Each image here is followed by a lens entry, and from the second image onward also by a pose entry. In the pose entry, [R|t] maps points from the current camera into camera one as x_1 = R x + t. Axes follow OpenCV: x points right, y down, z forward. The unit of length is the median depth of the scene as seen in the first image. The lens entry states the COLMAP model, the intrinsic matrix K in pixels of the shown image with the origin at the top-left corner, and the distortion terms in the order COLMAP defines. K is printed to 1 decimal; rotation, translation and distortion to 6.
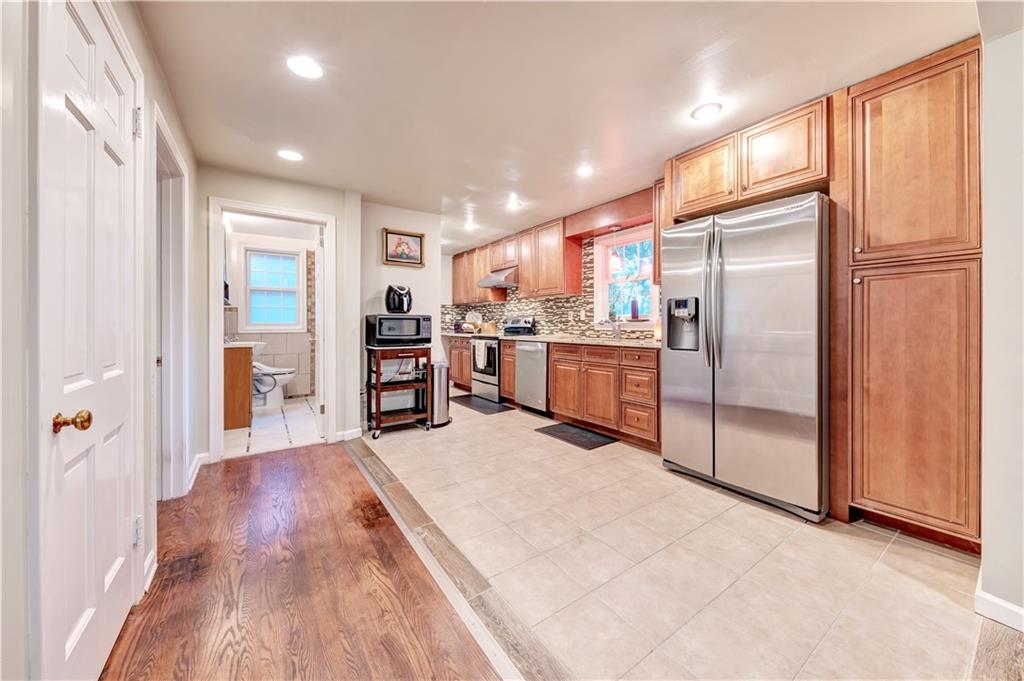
lens RADIAL K [[367.2, 0, 517.3], [0, 367.2, 325.0], [0, 0, 1]] dist [0.002129, -0.000050]
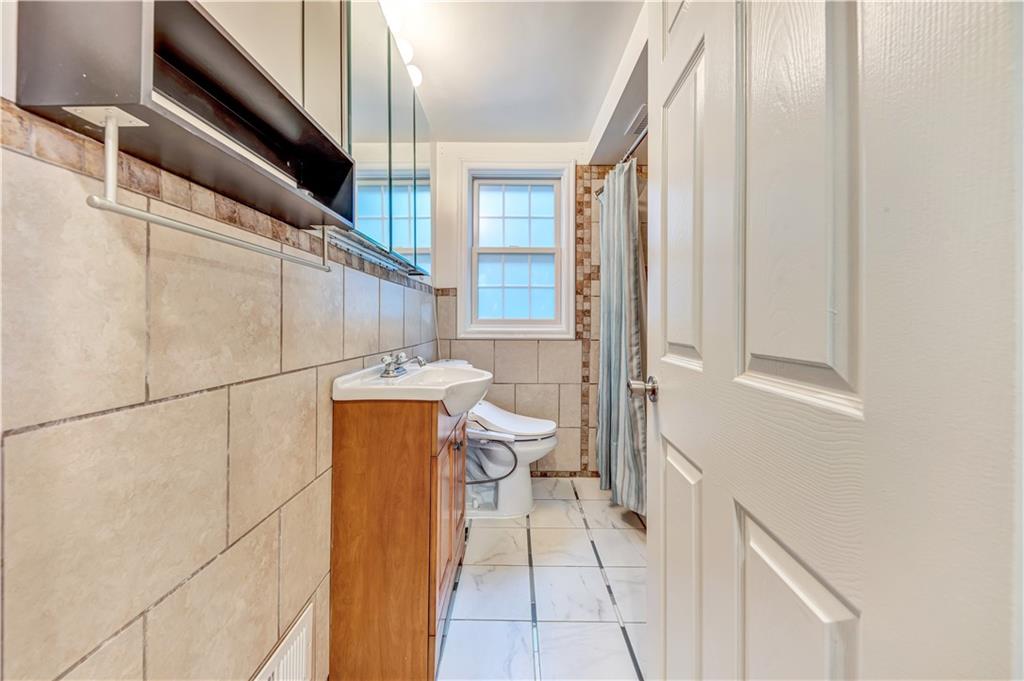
lens RADIAL K [[367.2, 0, 517.8], [0, 367.2, 321.7], [0, 0, 1]] dist [0.002129, -0.000050]
pose [[0.823211, 0.001663, -0.567734, -0.391323], [-0.007594, 0.999939, -0.008082, 0.002316], [0.567685, 0.010964, 0.823173, 0.612252]]
